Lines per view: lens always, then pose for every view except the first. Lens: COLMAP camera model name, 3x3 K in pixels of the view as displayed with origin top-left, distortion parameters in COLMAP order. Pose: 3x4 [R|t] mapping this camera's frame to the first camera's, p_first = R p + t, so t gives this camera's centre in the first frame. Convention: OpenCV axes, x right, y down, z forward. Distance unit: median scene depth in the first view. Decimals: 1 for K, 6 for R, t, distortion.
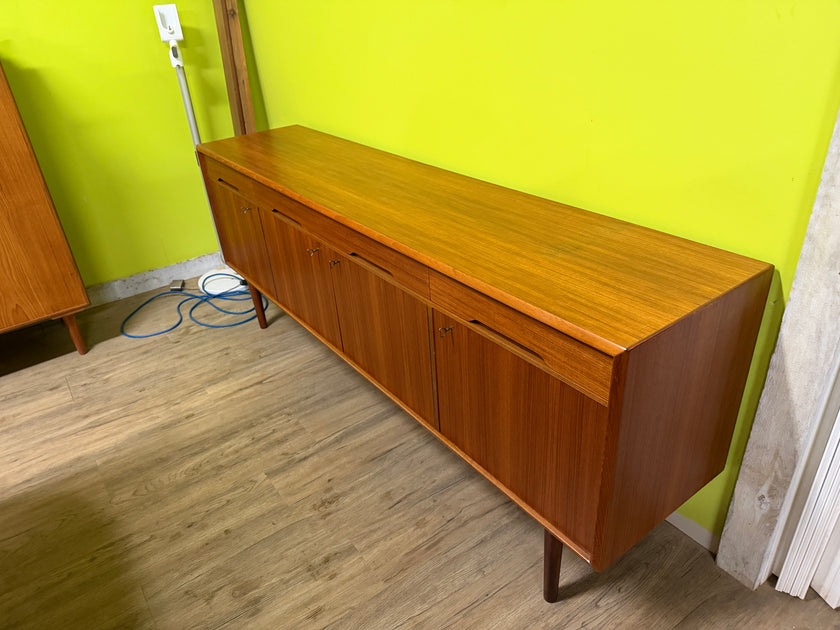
lens RADIAL K [[599.6, 0, 417.2], [0, 599.6, 319.0], [0, 0, 1]] dist [0.023036, -0.034380]
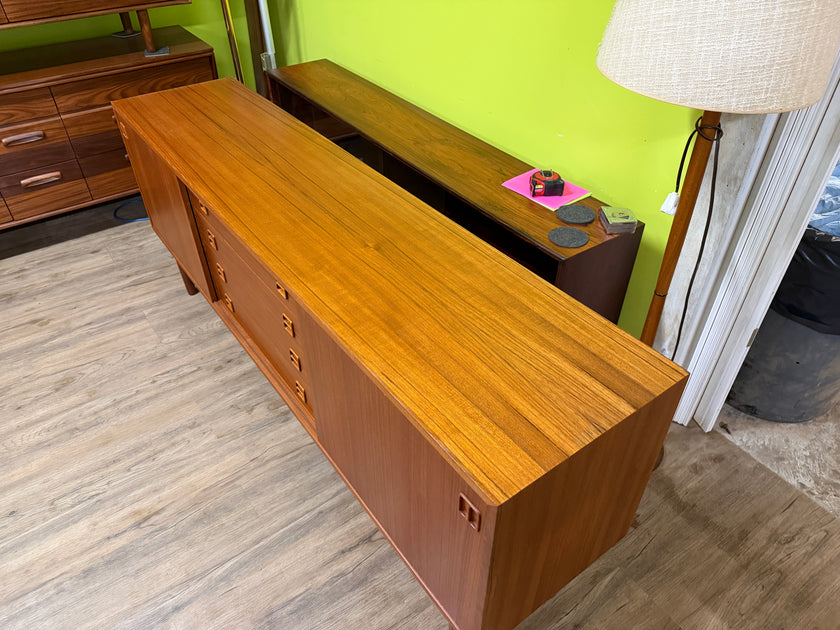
lens RADIAL K [[599.6, 0, 422.0], [0, 599.6, 320.8], [0, 0, 1]] dist [0.023036, -0.034380]
pose [[0.997959, 0.048047, 0.042064, -0.027375], [-0.054562, 0.983806, 0.170728, 0.019715], [-0.033180, -0.172675, 0.984420, -0.240683]]
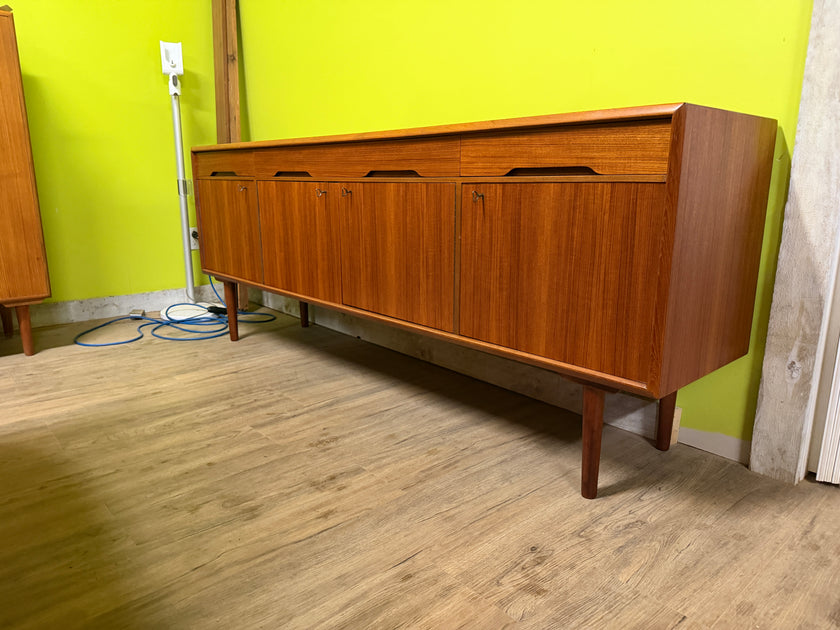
lens RADIAL K [[599.6, 0, 417.8], [0, 599.6, 318.2], [0, 0, 1]] dist [0.023036, -0.034380]
pose [[0.992266, 0.038844, 0.117897, -0.123958], [-0.003539, 0.958243, -0.285934, 0.381188], [-0.124081, 0.283306, 0.950969, 0.076903]]
